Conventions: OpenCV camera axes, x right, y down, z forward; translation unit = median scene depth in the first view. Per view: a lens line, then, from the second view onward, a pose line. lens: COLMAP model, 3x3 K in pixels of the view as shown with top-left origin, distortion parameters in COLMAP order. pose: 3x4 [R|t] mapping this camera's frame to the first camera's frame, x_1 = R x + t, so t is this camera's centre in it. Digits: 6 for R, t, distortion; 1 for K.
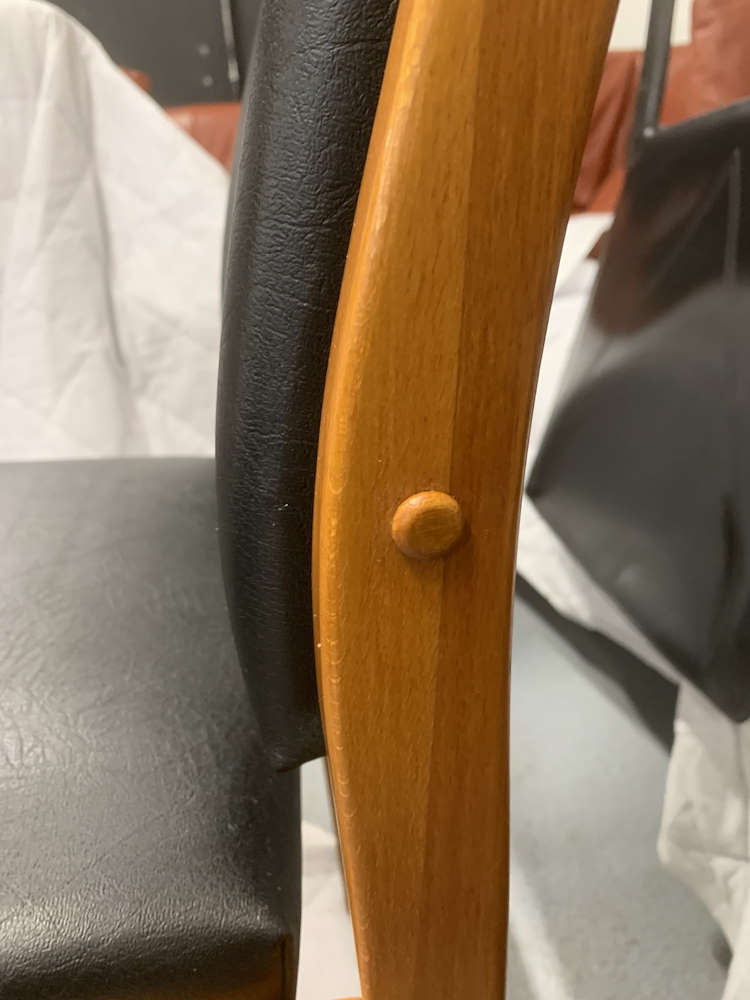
lens RADIAL K [[785.2, 0, 375.0], [0, 785.2, 500.0], [0, 0, 1]] dist [-0.003578, -0.002033]
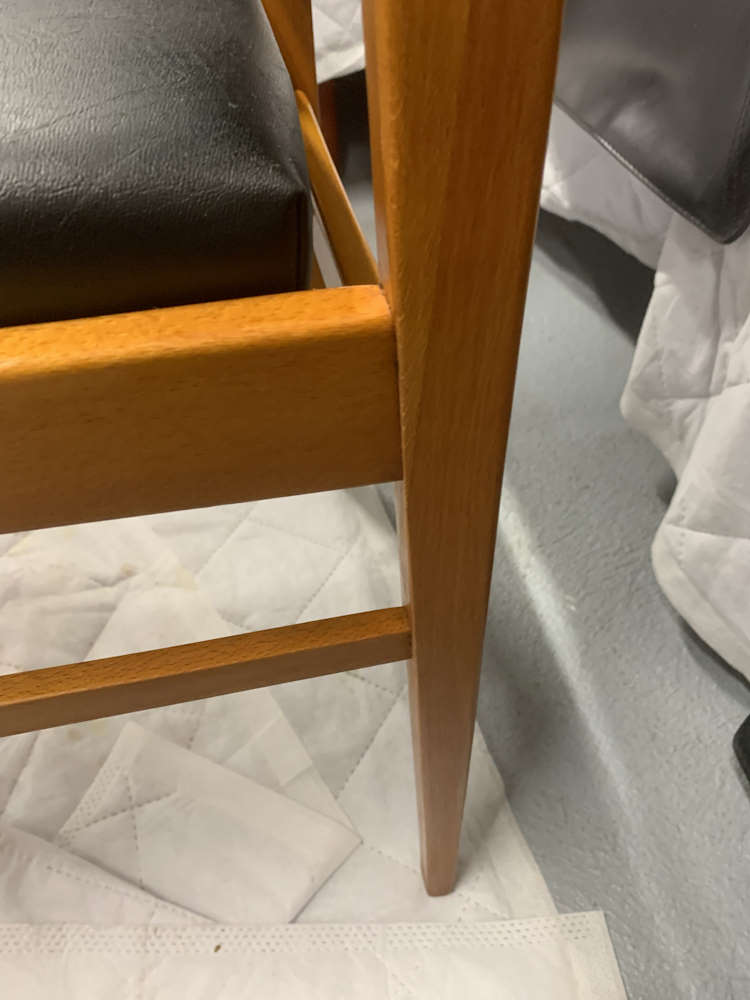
lens RADIAL K [[785.2, 0, 375.0], [0, 785.2, 500.0], [0, 0, 1]] dist [-0.003578, -0.002033]
pose [[0.998232, -0.003532, 0.059337, -0.028573], [-0.018637, 0.929302, 0.368851, 0.190863], [-0.056444, -0.369305, 0.927593, -0.000346]]
